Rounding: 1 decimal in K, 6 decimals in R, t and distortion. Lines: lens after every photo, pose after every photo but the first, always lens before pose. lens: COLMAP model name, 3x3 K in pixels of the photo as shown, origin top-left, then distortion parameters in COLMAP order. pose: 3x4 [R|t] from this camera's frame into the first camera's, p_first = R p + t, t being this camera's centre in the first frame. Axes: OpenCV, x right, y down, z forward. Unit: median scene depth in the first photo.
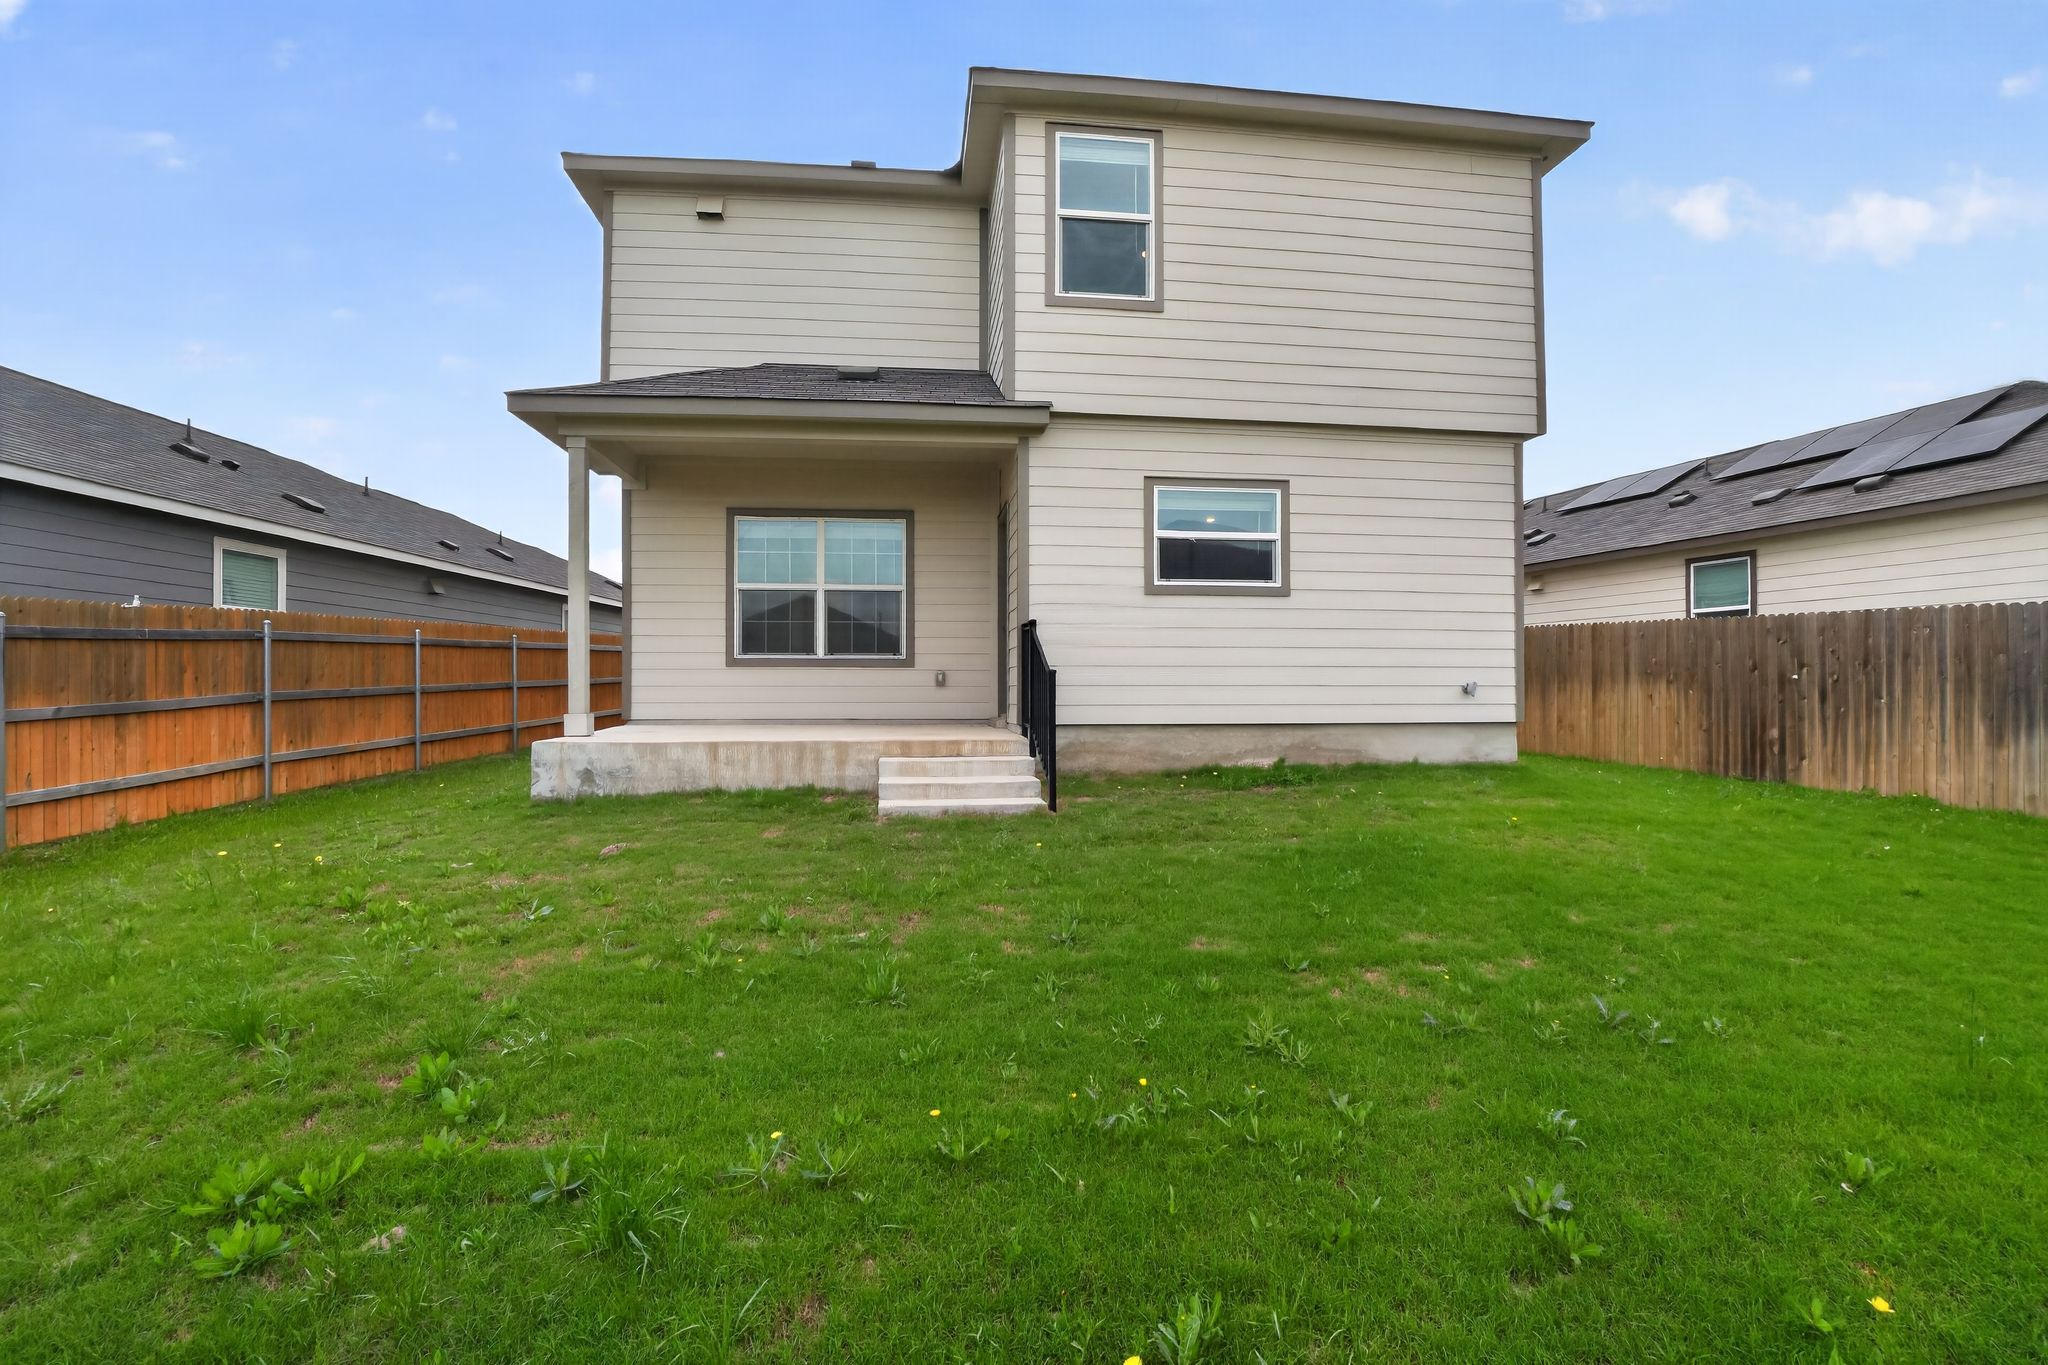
lens RADIAL K [[910.0, 0, 1019.4], [0, 910.0, 695.8], [0, 0, 1]] dist [-0.031705, 0.000058]
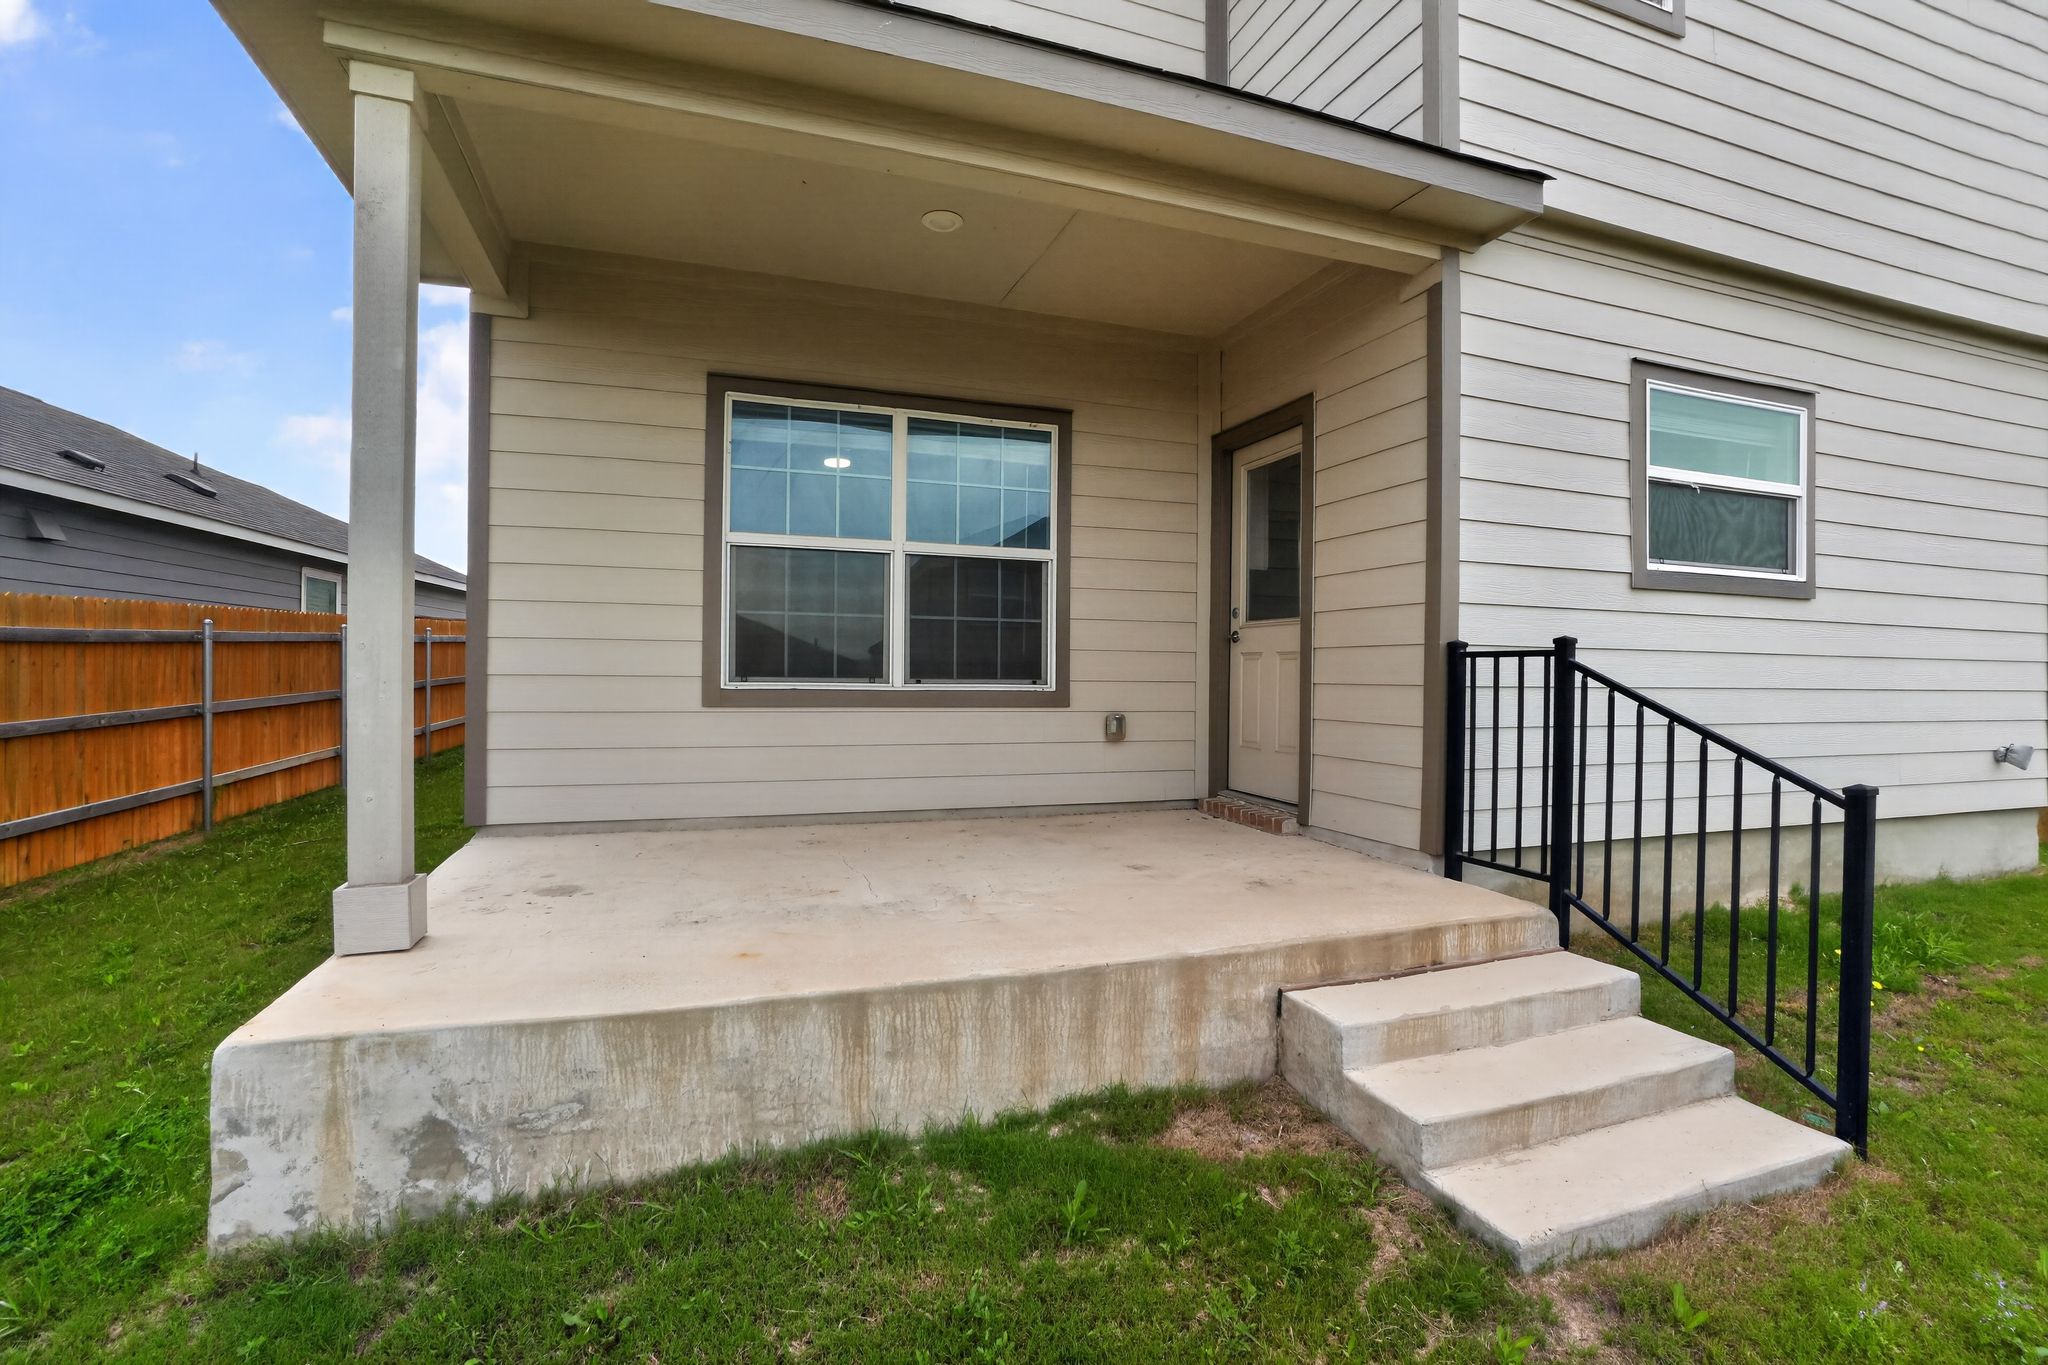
lens RADIAL K [[912.0, 0, 1024.0], [0, 912.0, 682.5], [0, 0, 1]] dist [-0.060133, 0.023555]
pose [[0.975594, 0.009375, 0.219383, -0.300704], [-0.009778, 0.999952, 0.000748, -0.053737], [-0.219365, -0.002875, 0.975639, 0.572687]]
